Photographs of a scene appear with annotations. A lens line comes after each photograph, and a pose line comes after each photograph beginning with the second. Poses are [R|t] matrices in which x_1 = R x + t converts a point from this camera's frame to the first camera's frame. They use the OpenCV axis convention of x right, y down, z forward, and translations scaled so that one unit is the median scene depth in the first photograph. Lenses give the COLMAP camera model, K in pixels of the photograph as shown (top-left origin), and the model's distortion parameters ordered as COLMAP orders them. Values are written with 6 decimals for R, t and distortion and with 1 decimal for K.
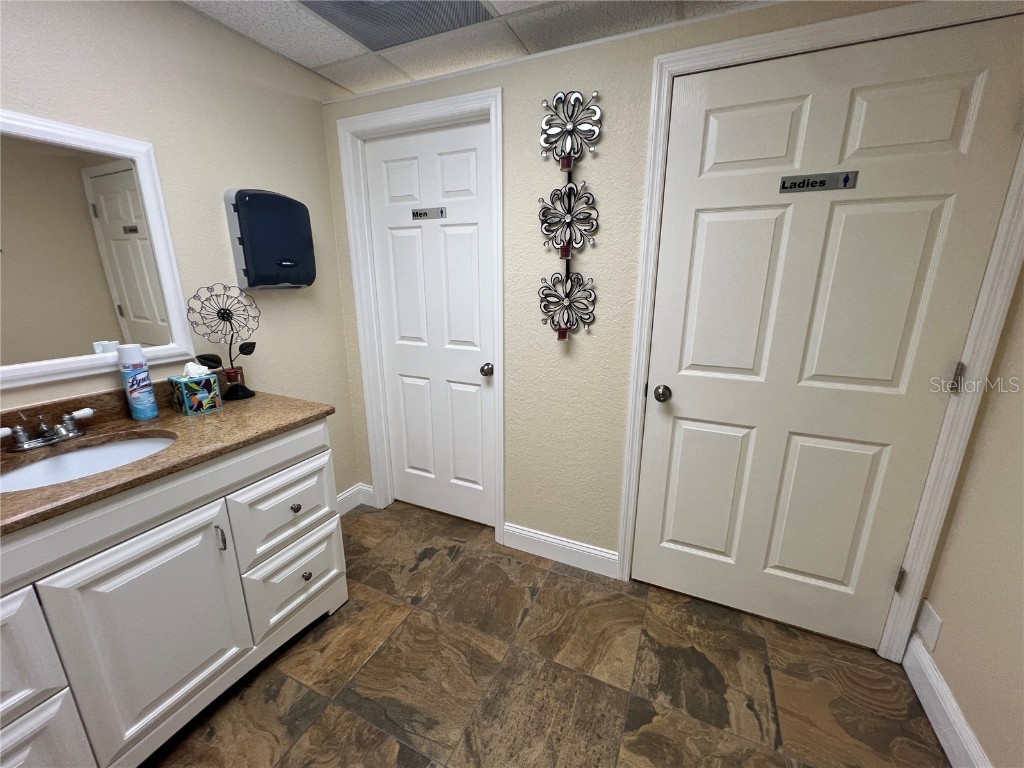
lens RADIAL K [[407.4, 0, 512.3], [0, 407.4, 383.1], [0, 0, 1]] dist [-0.000457, 0.000473]
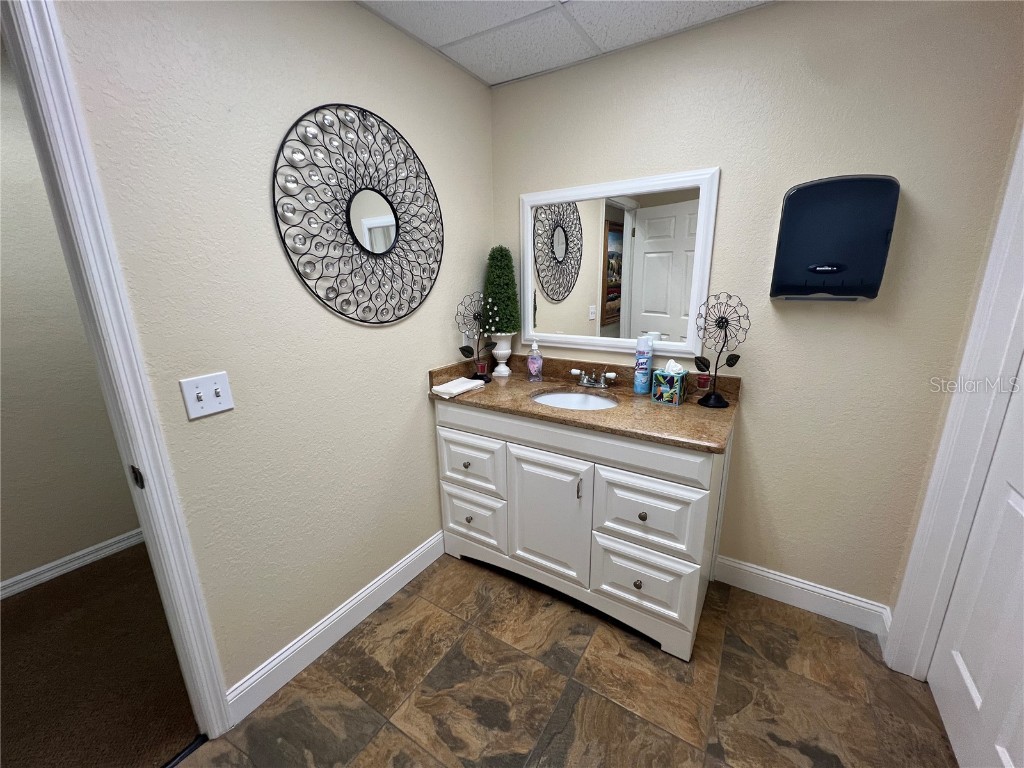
lens RADIAL K [[407.4, 0, 511.8], [0, 407.4, 384.0], [0, 0, 1]] dist [-0.000457, 0.000473]
pose [[-0.130727, 0.249574, -0.959491, 0.387559], [-0.241508, 0.930626, 0.274970, -0.191732], [0.961553, 0.267671, -0.061384, 0.648342]]
